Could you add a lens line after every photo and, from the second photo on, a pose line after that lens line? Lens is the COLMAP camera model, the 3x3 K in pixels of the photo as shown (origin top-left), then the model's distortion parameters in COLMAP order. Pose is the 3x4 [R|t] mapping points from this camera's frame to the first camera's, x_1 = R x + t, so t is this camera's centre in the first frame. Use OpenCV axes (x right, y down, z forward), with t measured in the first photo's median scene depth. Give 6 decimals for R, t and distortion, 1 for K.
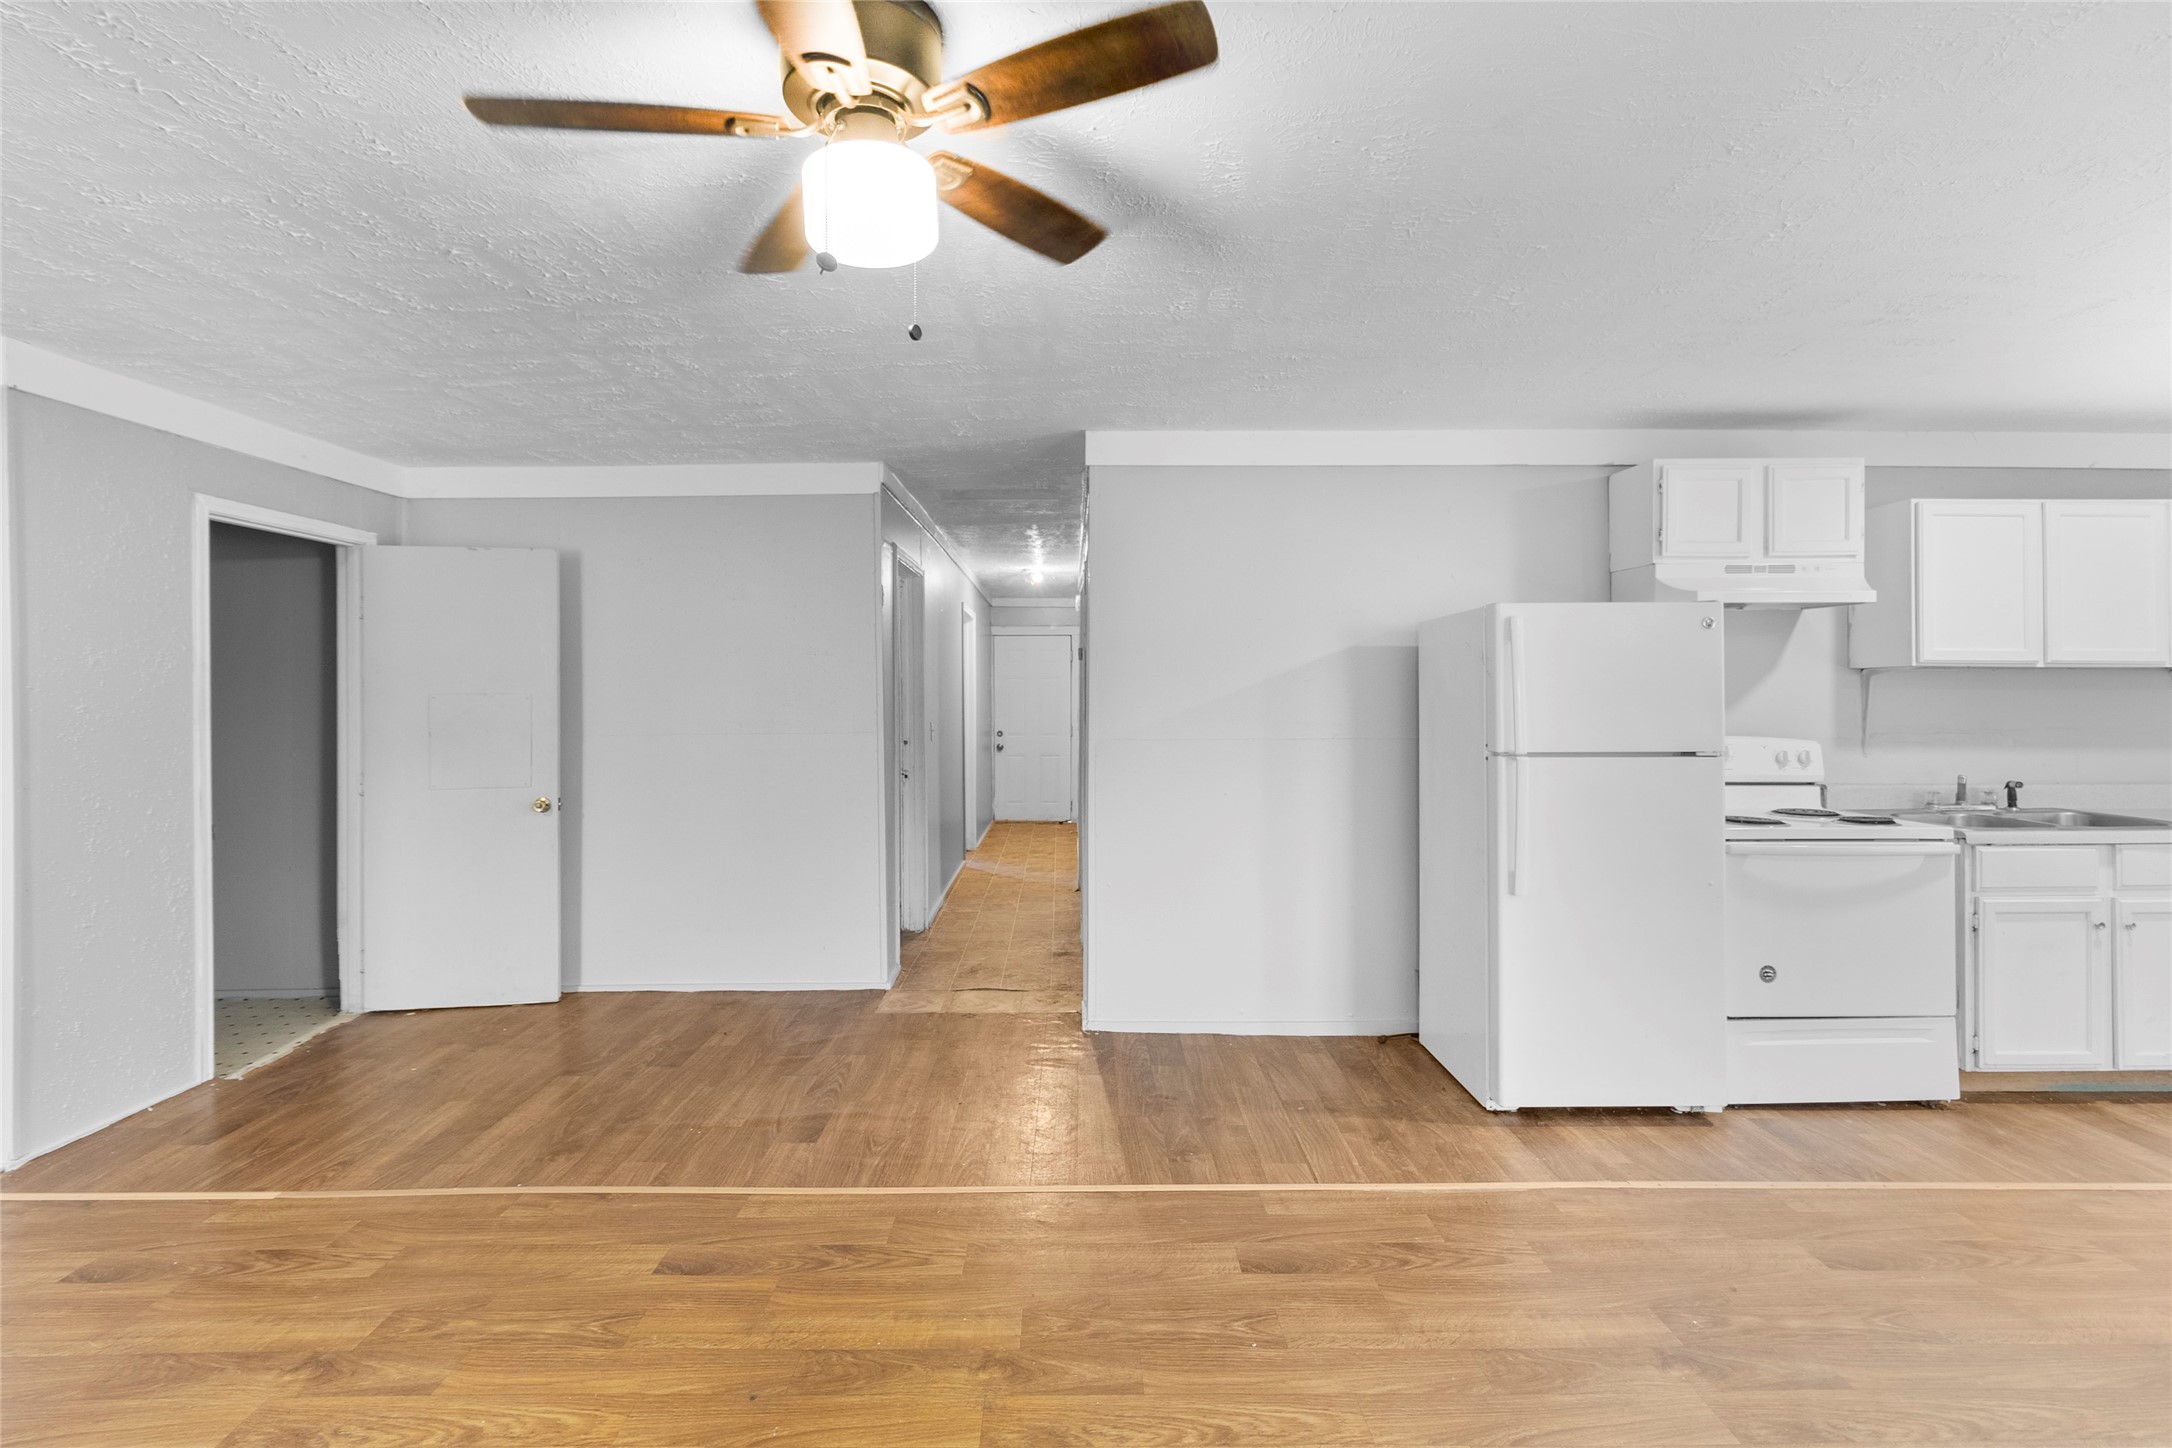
lens RADIAL K [[1006.0, 0, 1073.3], [0, 1006.0, 693.1], [0, 0, 1]] dist [0.005090, -0.000188]
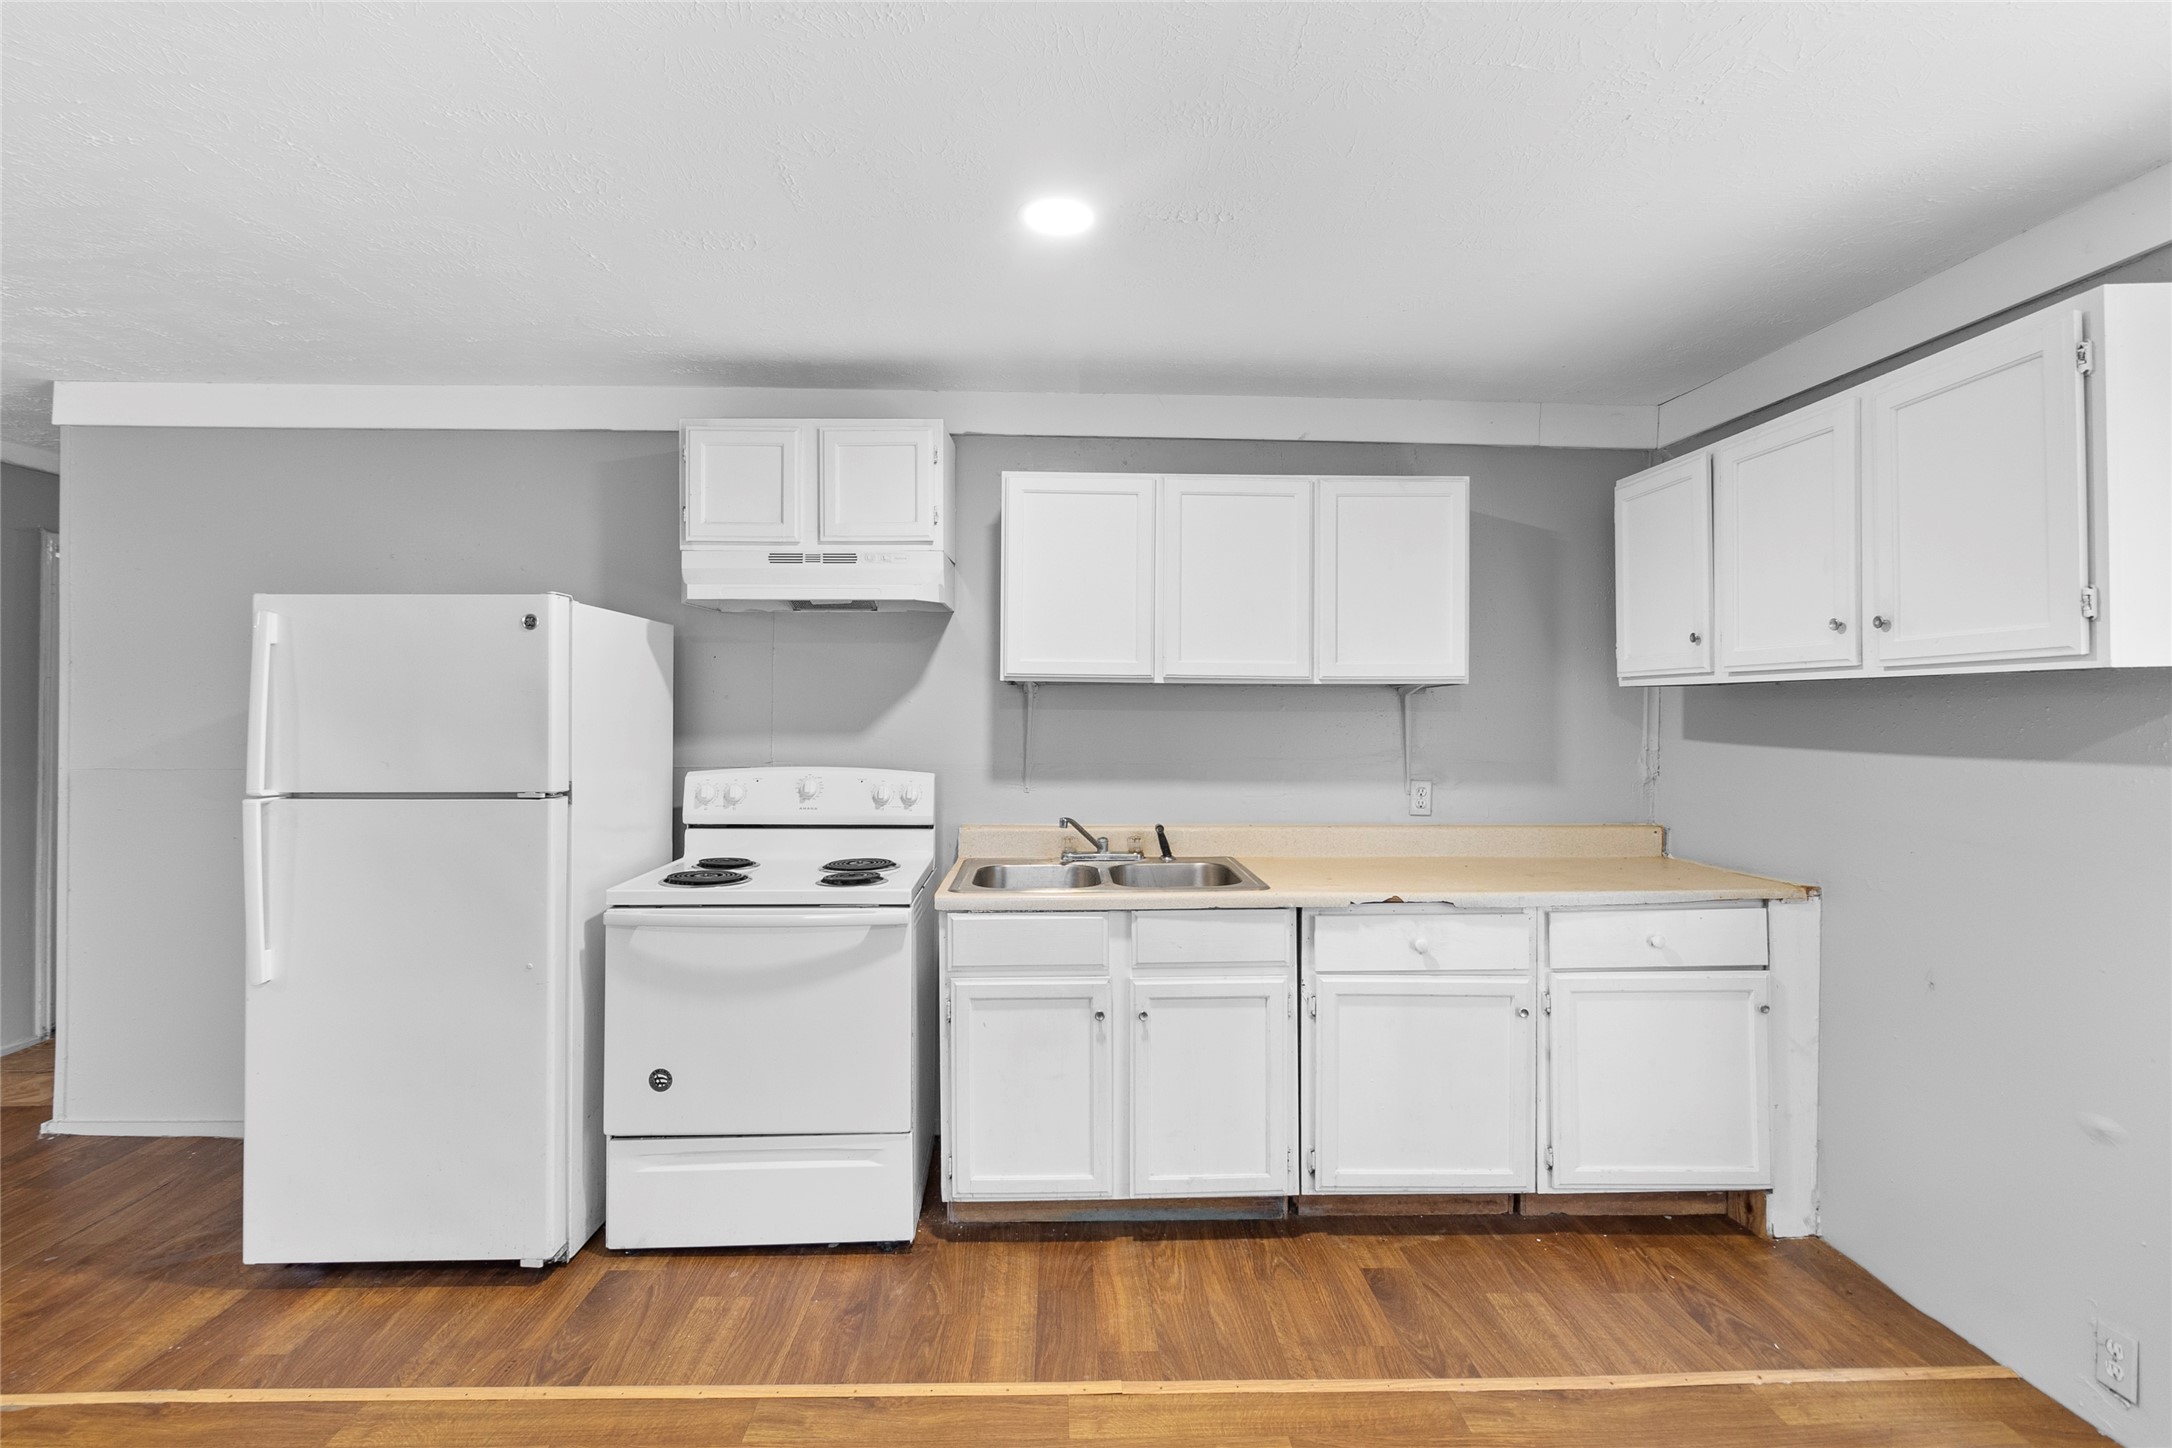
lens RADIAL K [[993.5, 0, 1082.5], [0, 993.5, 717.6], [0, 0, 1]] dist [0.000365, 0.000130]
pose [[0.999789, 0.004361, 0.020066, 0.885248], [-0.004518, 0.999959, 0.007799, -0.004550], [-0.020031, -0.007888, 0.999768, 0.213302]]
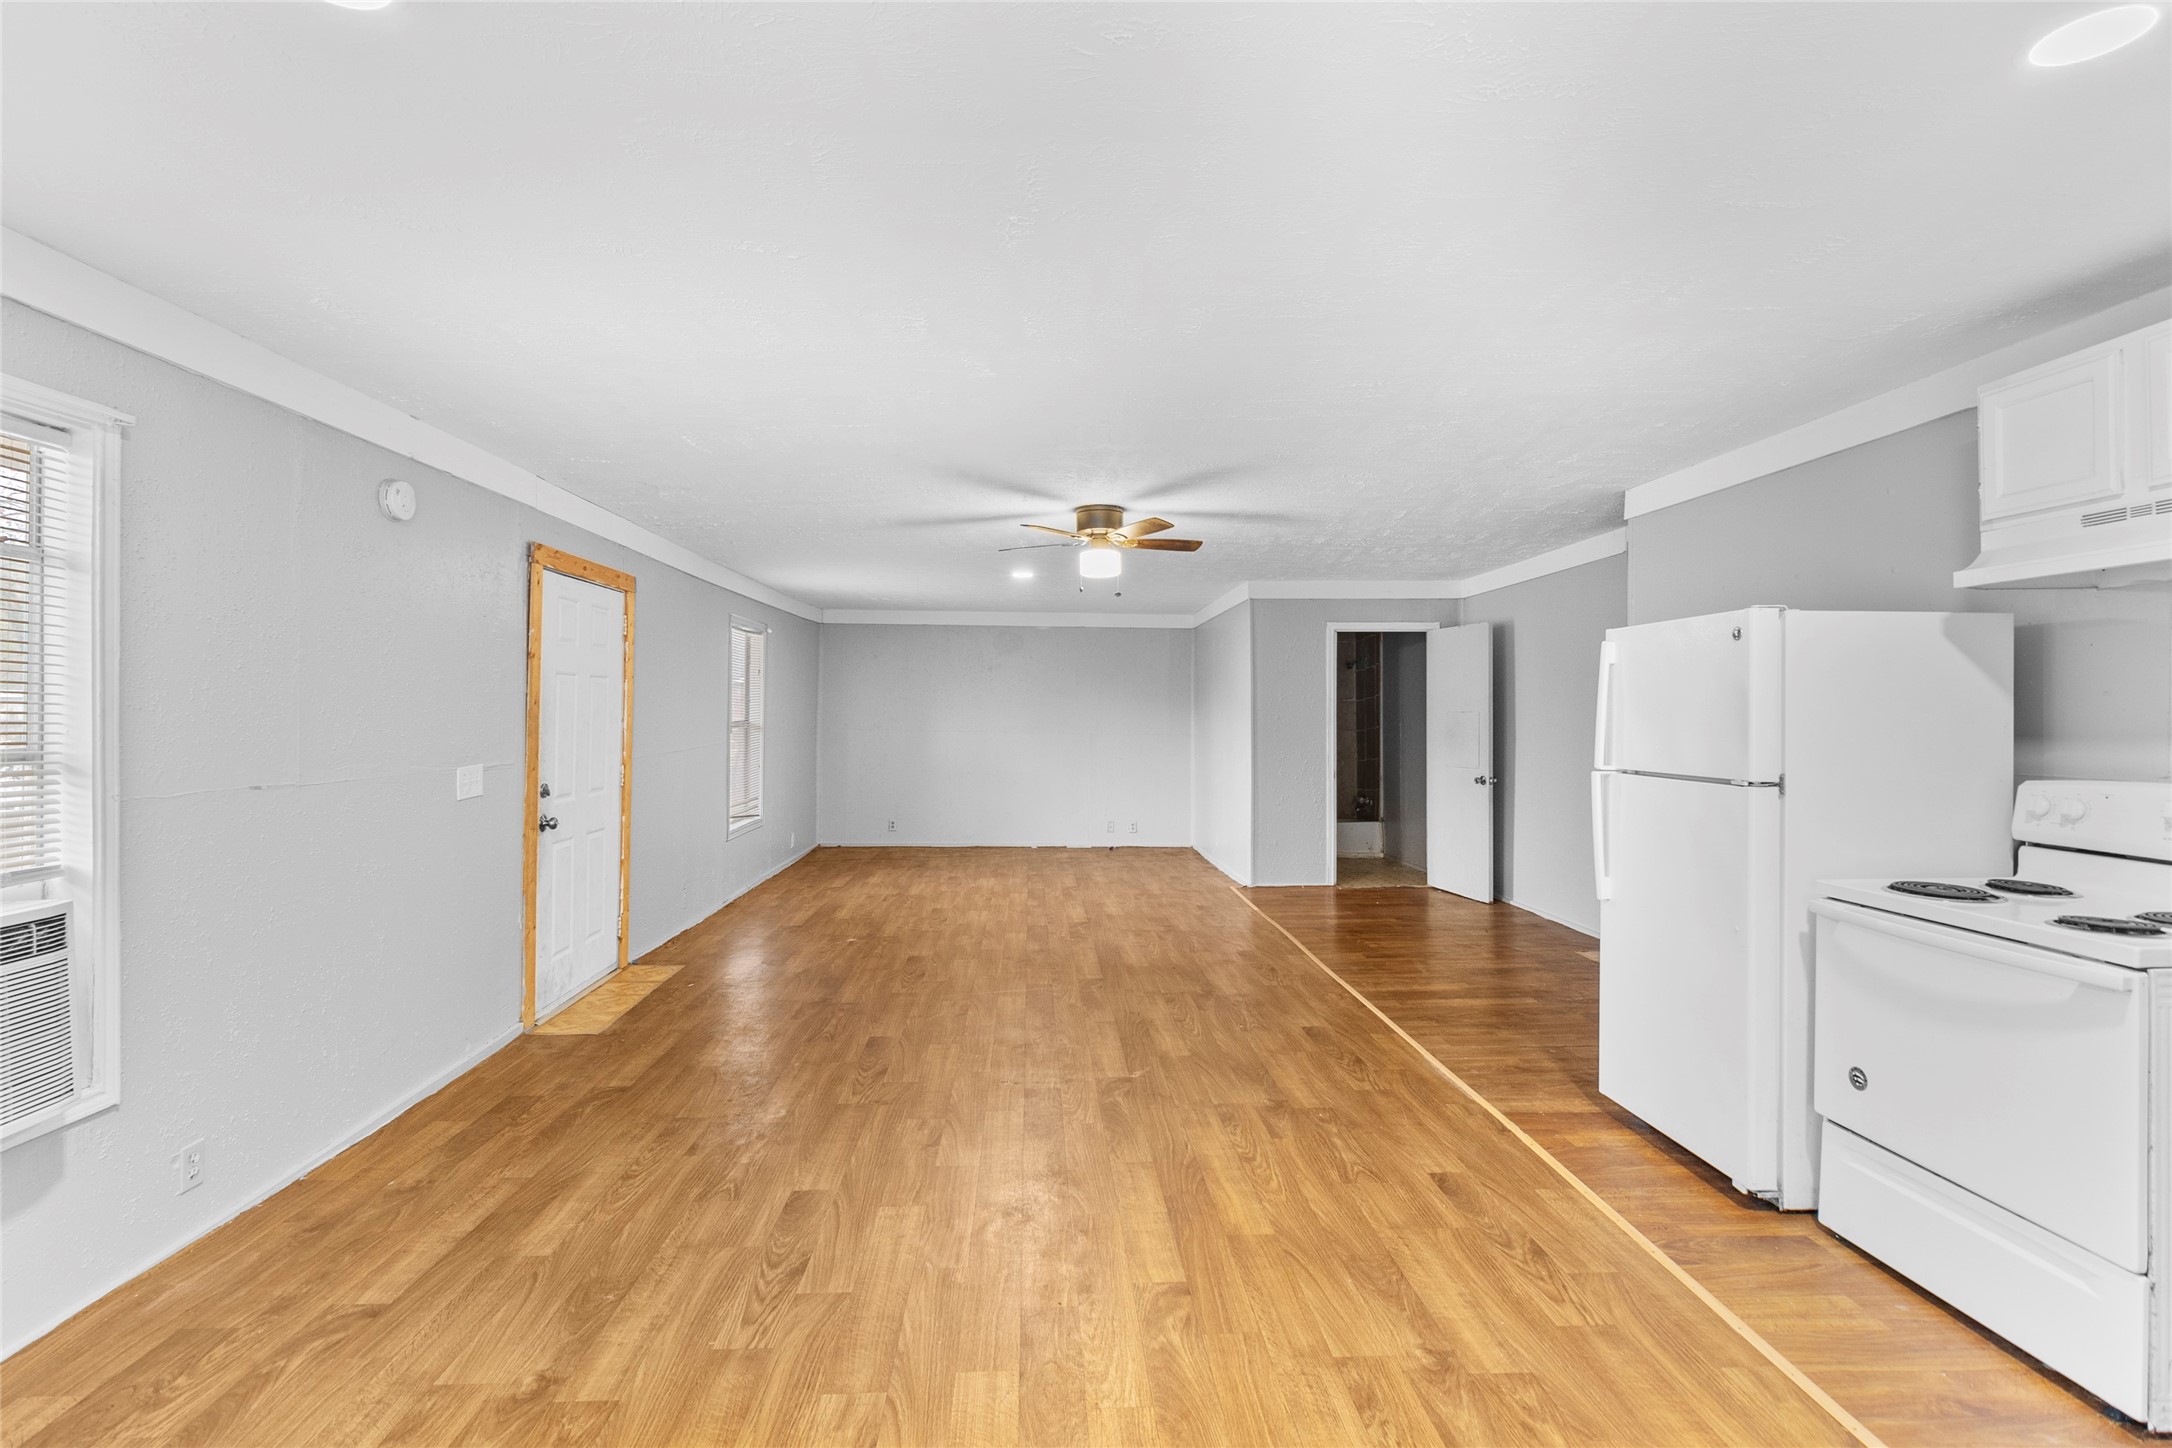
lens RADIAL K [[1002.6, 0, 1082.8], [0, 1002.6, 714.3], [0, 0, 1]] dist [0.001343, 0.000072]
pose [[0.046148, 0.004444, -0.998925, 1.269589], [0.001388, 0.999989, 0.004513, -0.003365], [0.998934, -0.001595, 0.046142, 0.333629]]
